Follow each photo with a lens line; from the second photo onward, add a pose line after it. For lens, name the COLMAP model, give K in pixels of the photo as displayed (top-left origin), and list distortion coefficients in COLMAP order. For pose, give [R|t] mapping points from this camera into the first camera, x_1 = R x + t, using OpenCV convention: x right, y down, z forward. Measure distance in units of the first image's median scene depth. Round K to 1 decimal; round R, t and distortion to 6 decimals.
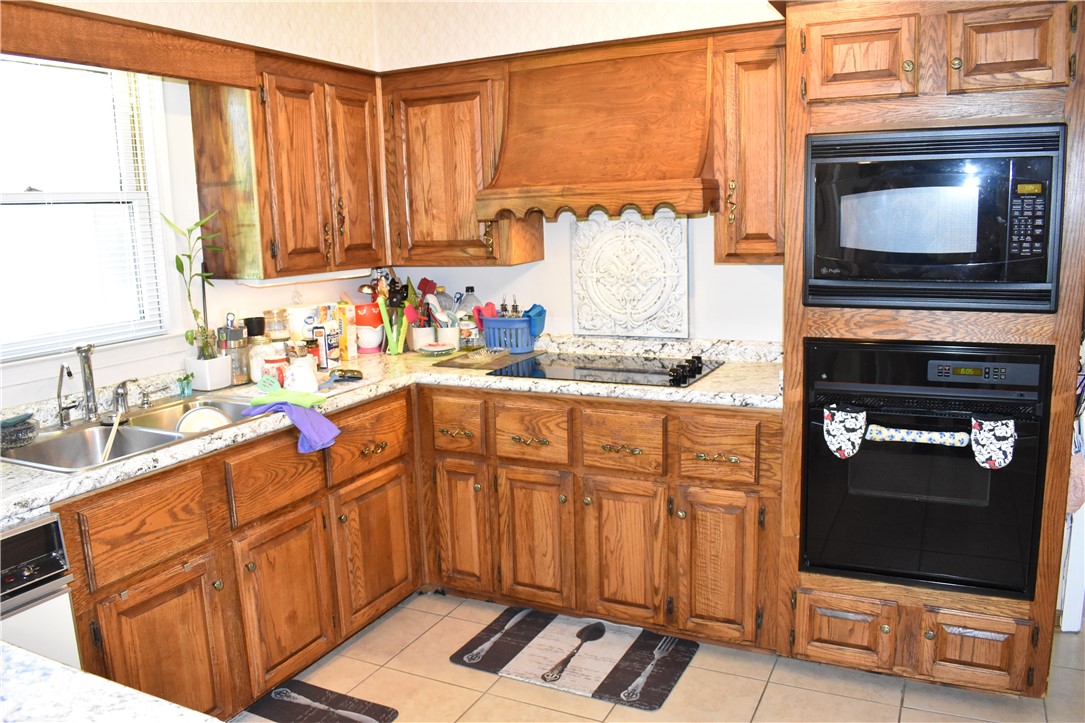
lens RADIAL K [[852.2, 0, 542.5], [0, 852.2, 361.5], [0, 0, 1]] dist [-0.087860, 0.005837]
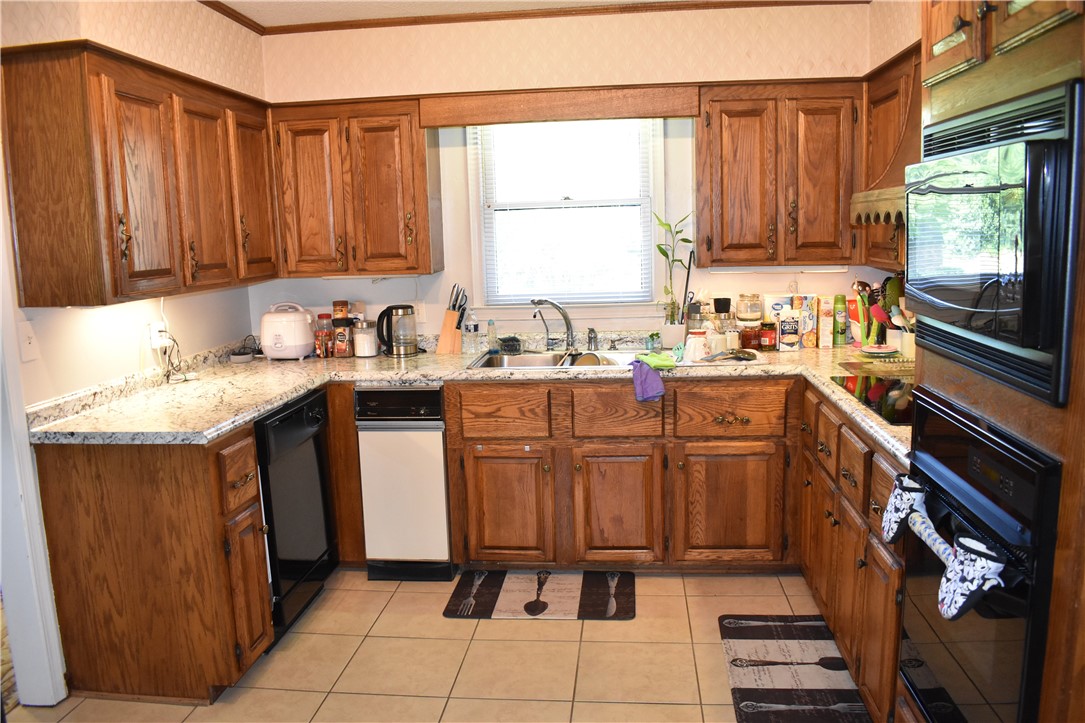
lens RADIAL K [[852.2, 0, 542.5], [0, 852.2, 361.5], [0, 0, 1]] dist [-0.087860, 0.005837]
pose [[0.347049, 0.165748, -0.923084, 0.785600], [-0.137567, 0.982609, 0.124715, -0.086377], [0.927703, 0.083704, 0.363815, 0.342051]]
